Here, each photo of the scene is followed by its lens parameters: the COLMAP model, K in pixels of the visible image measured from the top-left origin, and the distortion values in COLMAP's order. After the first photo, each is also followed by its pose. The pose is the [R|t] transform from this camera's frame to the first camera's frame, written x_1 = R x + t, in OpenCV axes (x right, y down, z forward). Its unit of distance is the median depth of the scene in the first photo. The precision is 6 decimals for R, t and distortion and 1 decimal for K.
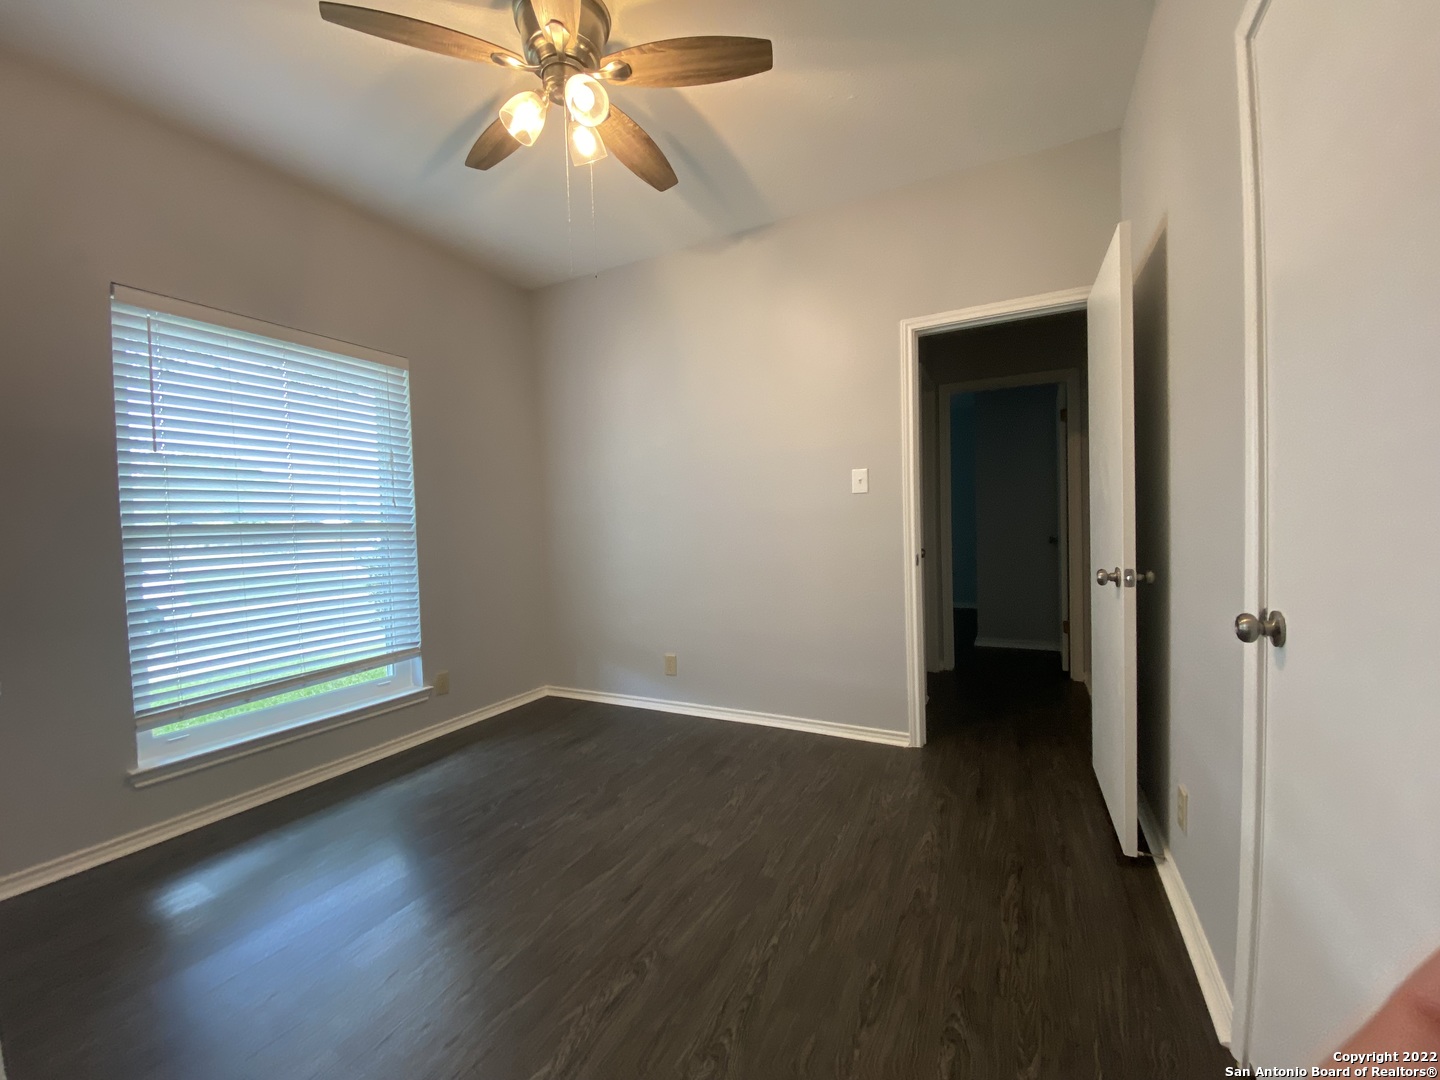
lens RADIAL K [[583.5, 0, 718.2], [0, 583.5, 540.6], [0, 0, 1]] dist [0.012401, -0.018258]
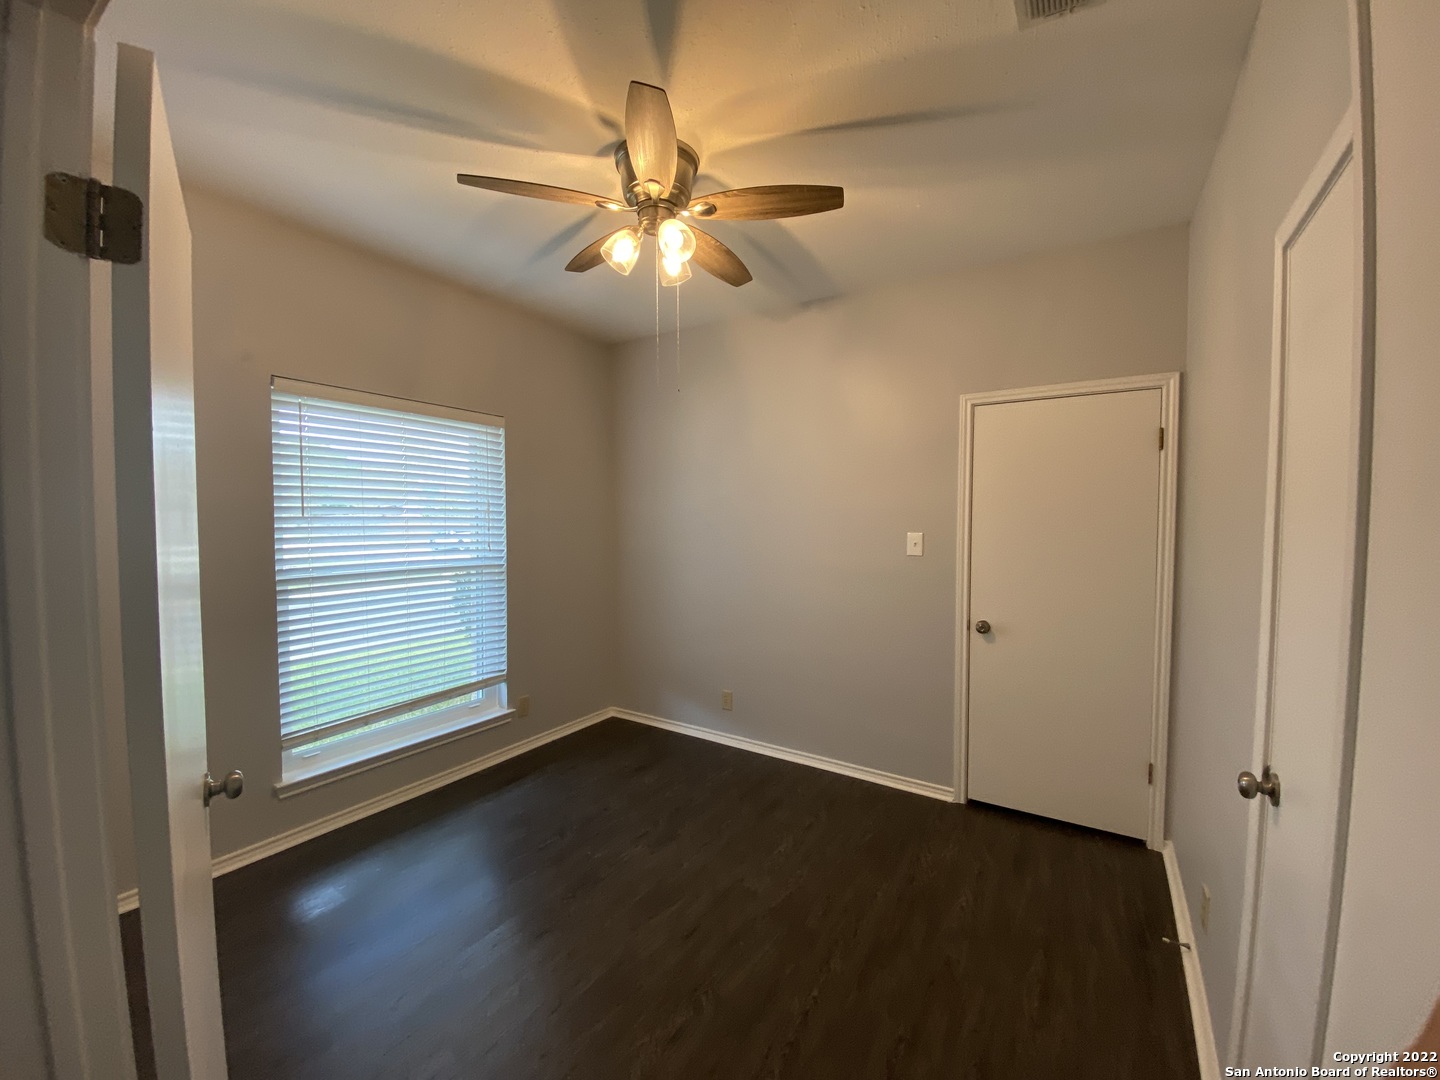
lens RADIAL K [[583.5, 0, 718.2], [0, 583.5, 540.6], [0, 0, 1]] dist [0.012401, -0.018258]
pose [[0.994582, 0.037096, -0.097115, -0.010014], [-0.036319, 0.999293, 0.009759, -0.150689], [0.097408, -0.006179, 0.995225, -0.109445]]
